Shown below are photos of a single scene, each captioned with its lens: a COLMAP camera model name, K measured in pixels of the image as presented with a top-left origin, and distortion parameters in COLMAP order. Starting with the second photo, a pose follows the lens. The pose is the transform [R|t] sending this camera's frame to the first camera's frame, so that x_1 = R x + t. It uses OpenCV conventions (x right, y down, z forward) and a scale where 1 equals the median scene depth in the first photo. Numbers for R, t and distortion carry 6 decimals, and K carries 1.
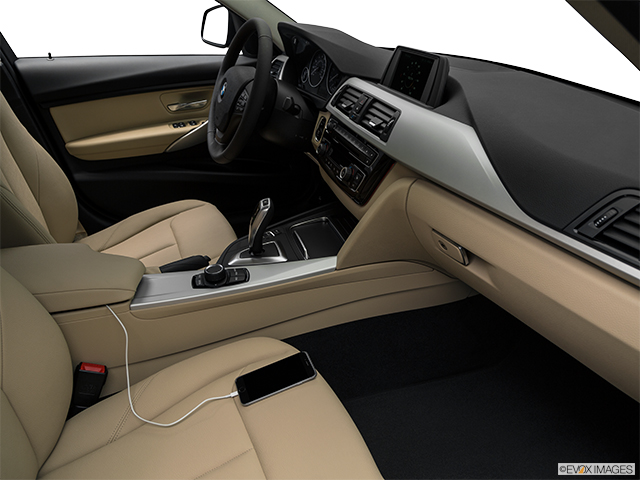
lens RADIAL K [[423.6, 0, 320.0], [0, 423.6, 240.0], [0, 0, 1]] dist [-0.050570, -0.000367]
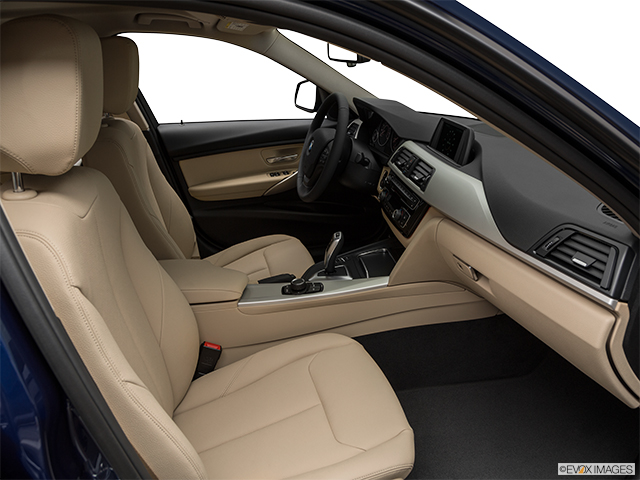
lens RADIAL K [[423.6, 0, 320.0], [0, 423.6, 240.0], [0, 0, 1]] dist [-0.050570, -0.000367]
pose [[0.980722, 0.022580, -0.194101, 0.072466], [-0.040868, 0.995036, -0.090737, 0.048440], [0.191089, 0.096920, 0.976776, -0.300883]]
